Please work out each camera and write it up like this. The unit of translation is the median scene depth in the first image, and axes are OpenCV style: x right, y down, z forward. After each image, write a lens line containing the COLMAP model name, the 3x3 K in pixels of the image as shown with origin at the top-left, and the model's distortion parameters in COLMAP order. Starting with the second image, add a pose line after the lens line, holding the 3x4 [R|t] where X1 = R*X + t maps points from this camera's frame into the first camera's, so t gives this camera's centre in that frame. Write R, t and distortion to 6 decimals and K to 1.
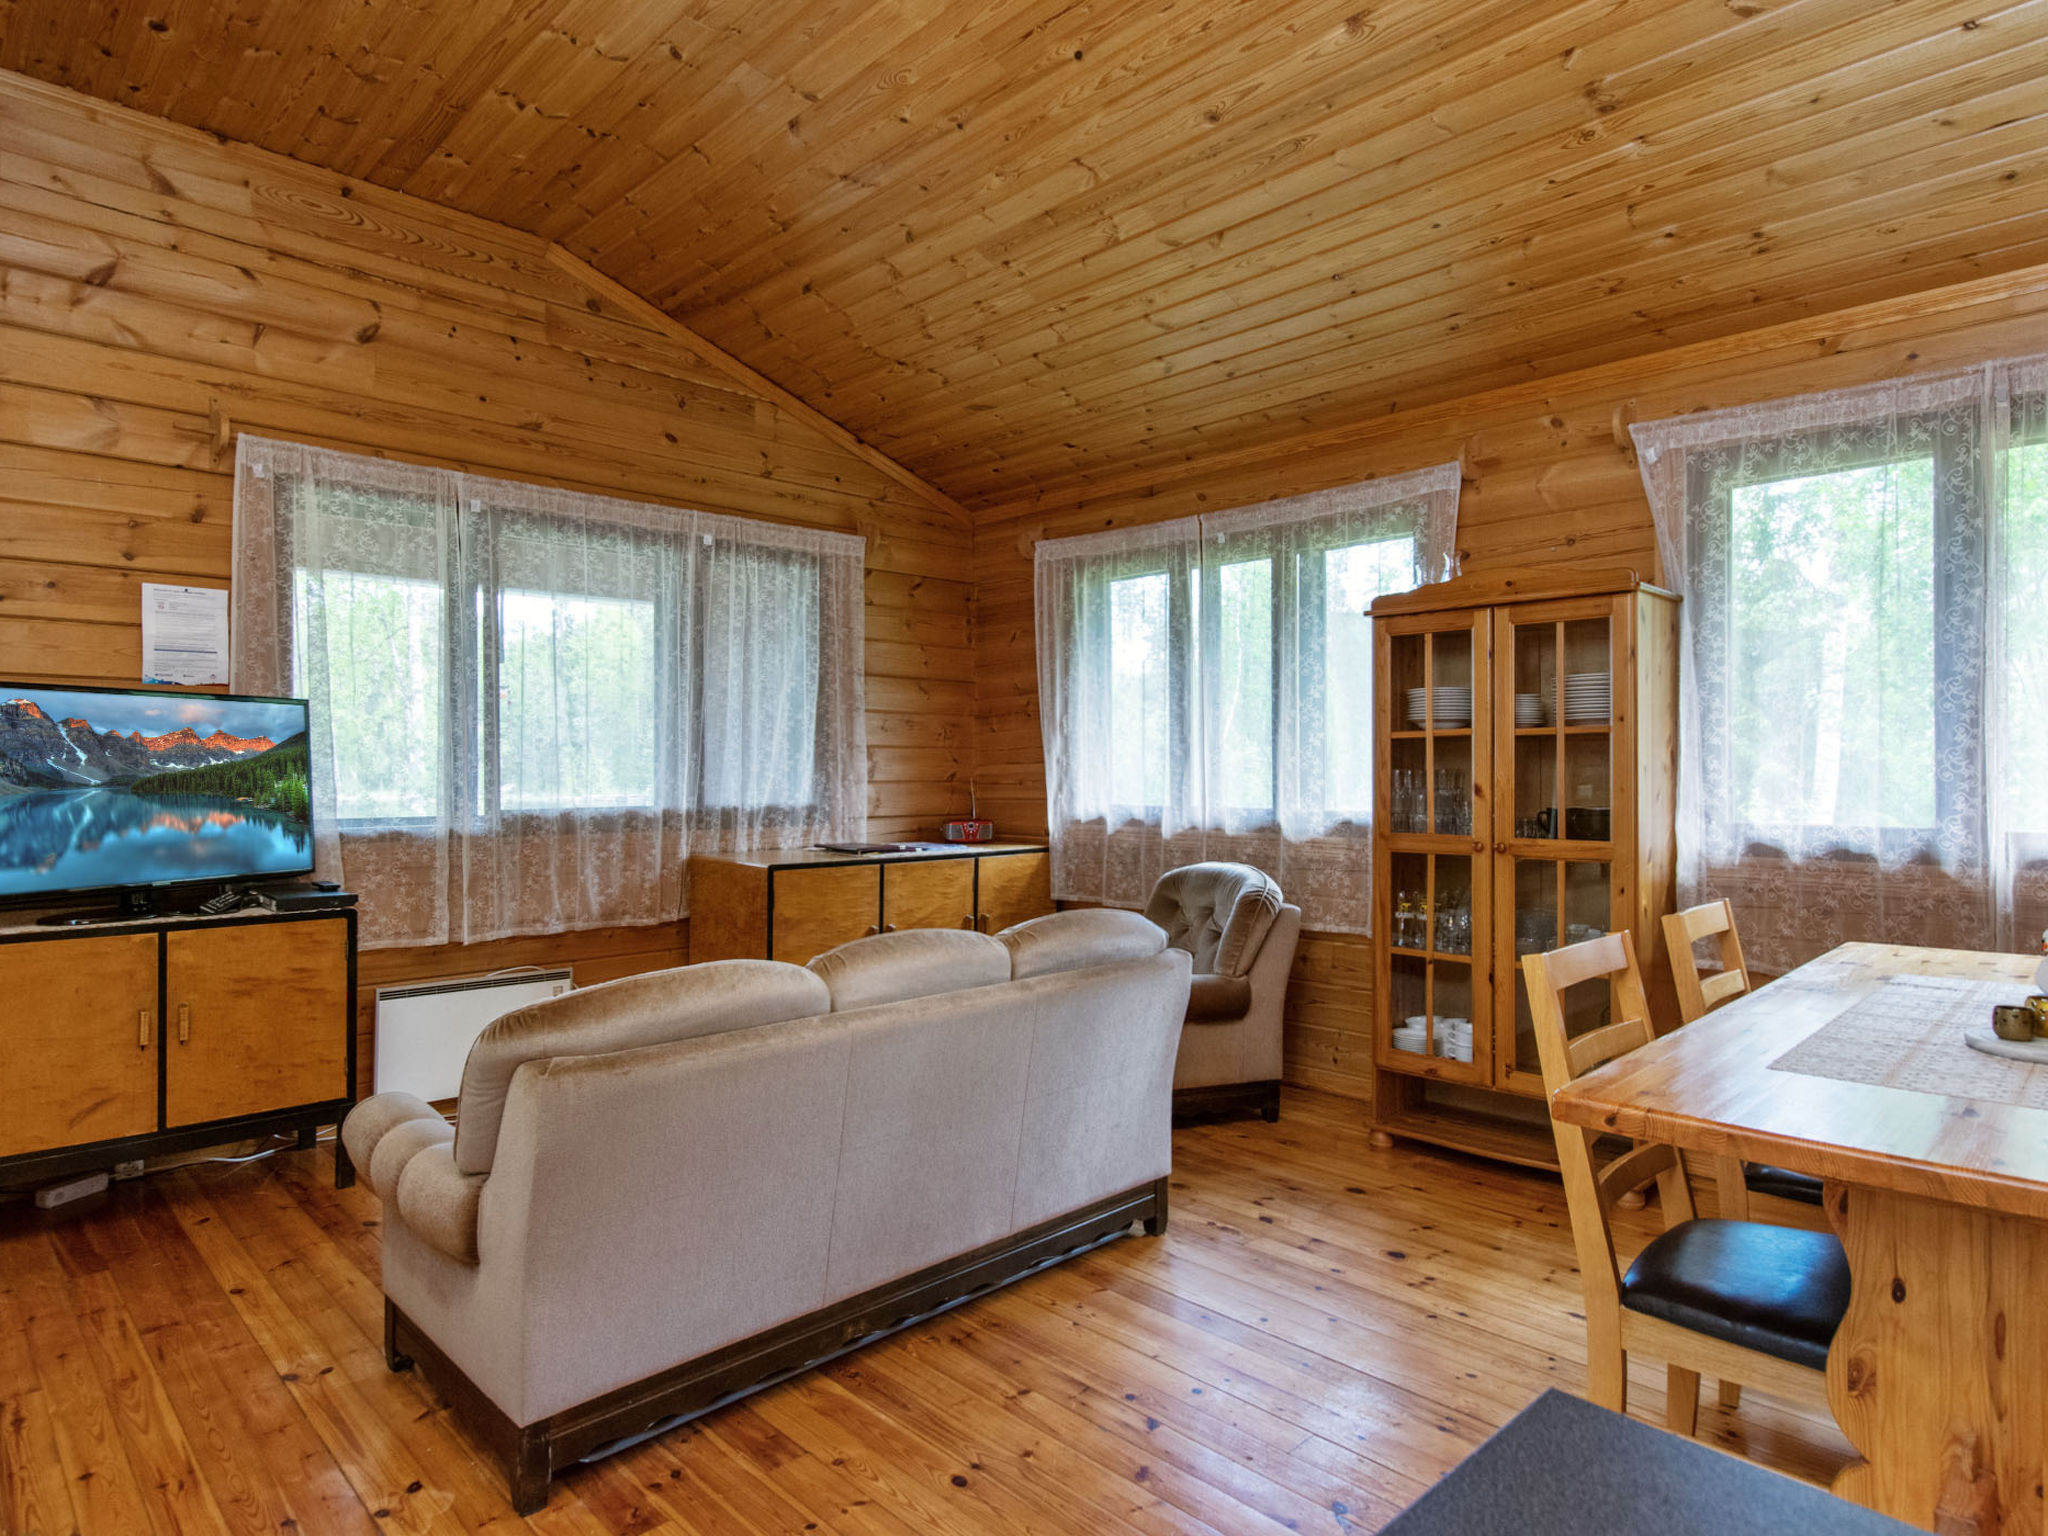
lens RADIAL K [[1166.9, 0, 1024.0], [0, 1166.9, 768.0], [0, 0, 1]] dist [0.001134, -0.000165]
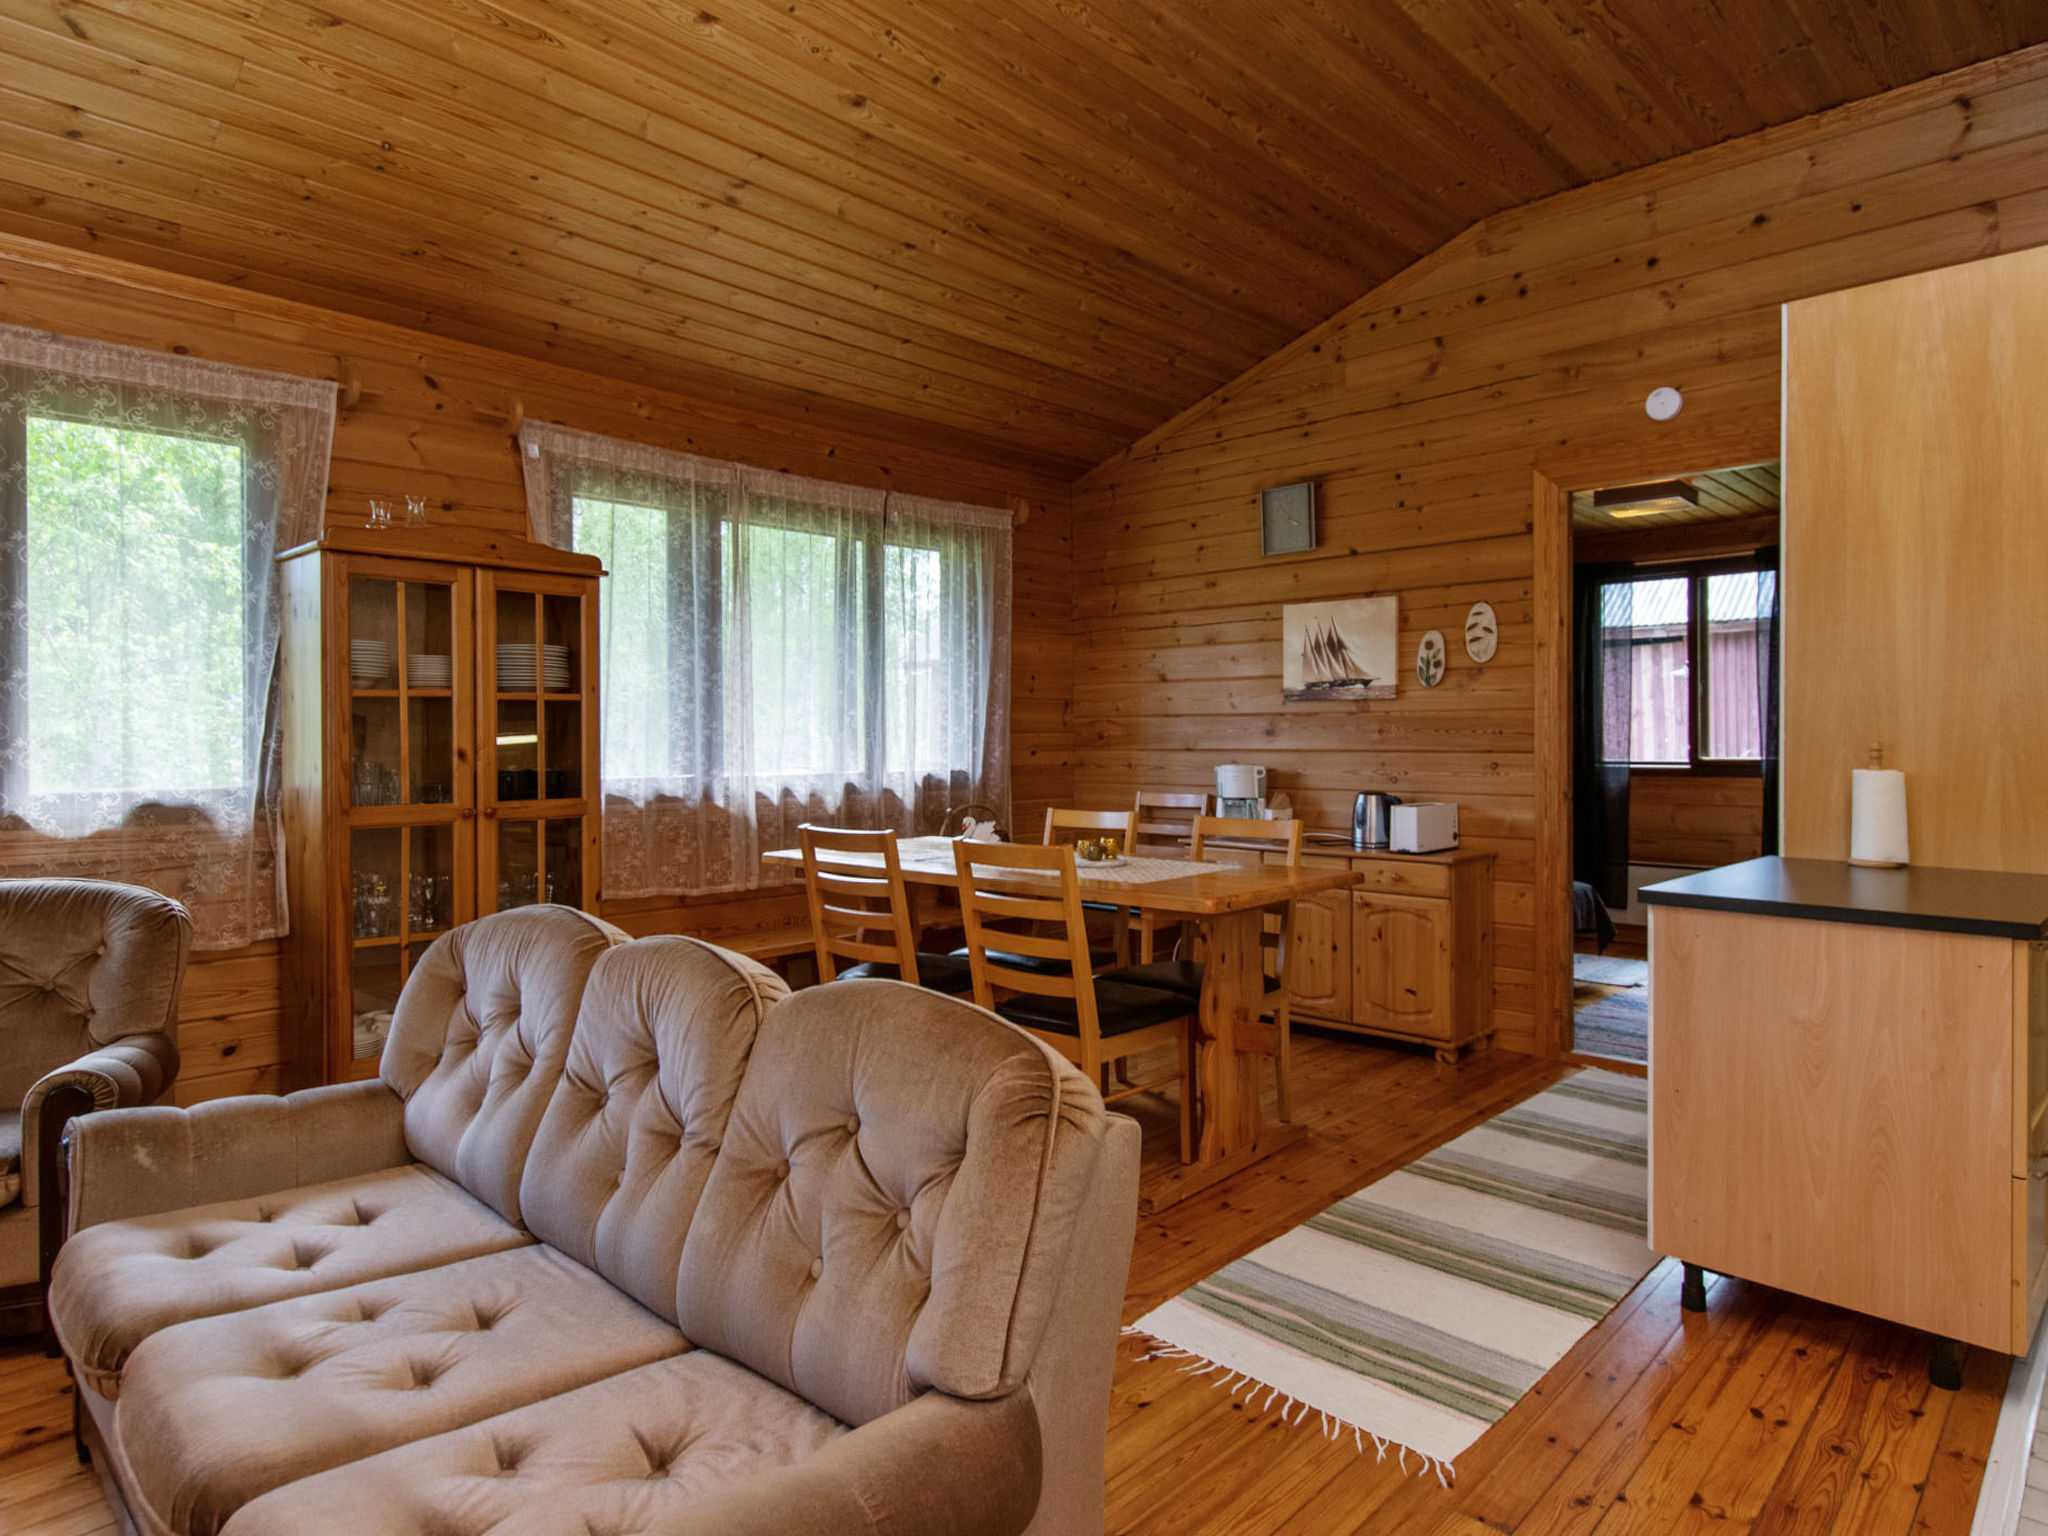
lens RADIAL K [[1167.4, 0, 1021.6], [0, 1167.4, 733.3], [0, 0, 1]] dist [0.003762, -0.000023]
pose [[-0.023740, 0.005255, 0.999704, -0.589653], [0.002462, 0.999983, -0.005198, 0.007560], [-0.999715, 0.002338, -0.023753, 0.570578]]
